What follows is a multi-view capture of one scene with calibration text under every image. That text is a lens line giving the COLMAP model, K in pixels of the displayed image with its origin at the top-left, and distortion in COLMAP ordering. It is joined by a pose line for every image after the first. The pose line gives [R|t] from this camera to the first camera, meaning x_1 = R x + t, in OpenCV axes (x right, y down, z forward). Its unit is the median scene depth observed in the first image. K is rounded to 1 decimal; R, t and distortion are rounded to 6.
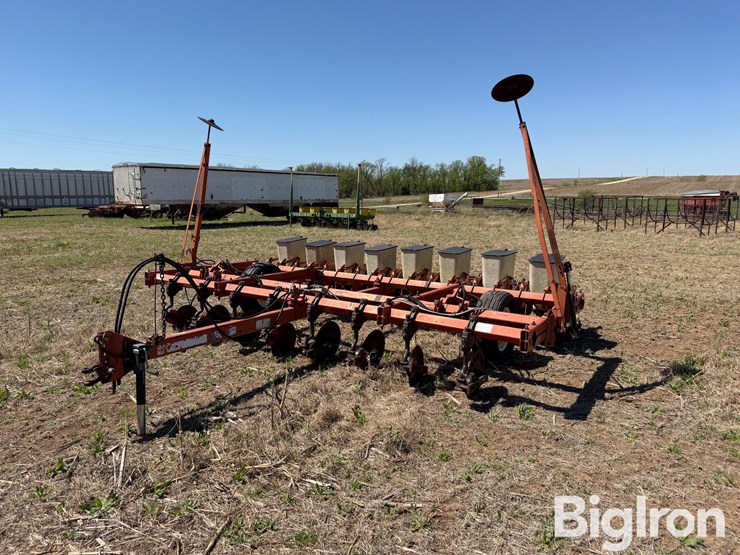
lens RADIAL K [[519.3, 0, 366.2], [0, 519.3, 269.7], [0, 0, 1]] dist [0.065814, -0.084866]
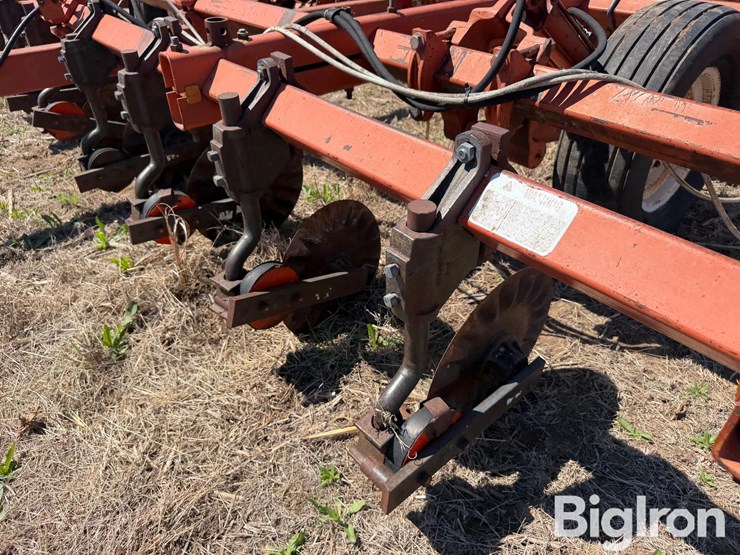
lens RADIAL K [[519.3, 0, 366.2], [0, 519.3, 269.7], [0, 0, 1]] dist [0.065814, -0.084866]
pose [[0.969437, 0.145805, -0.197317, 0.179807], [-0.043363, 0.893416, 0.447132, 0.051035], [0.241480, -0.424910, 0.872433, 0.724167]]
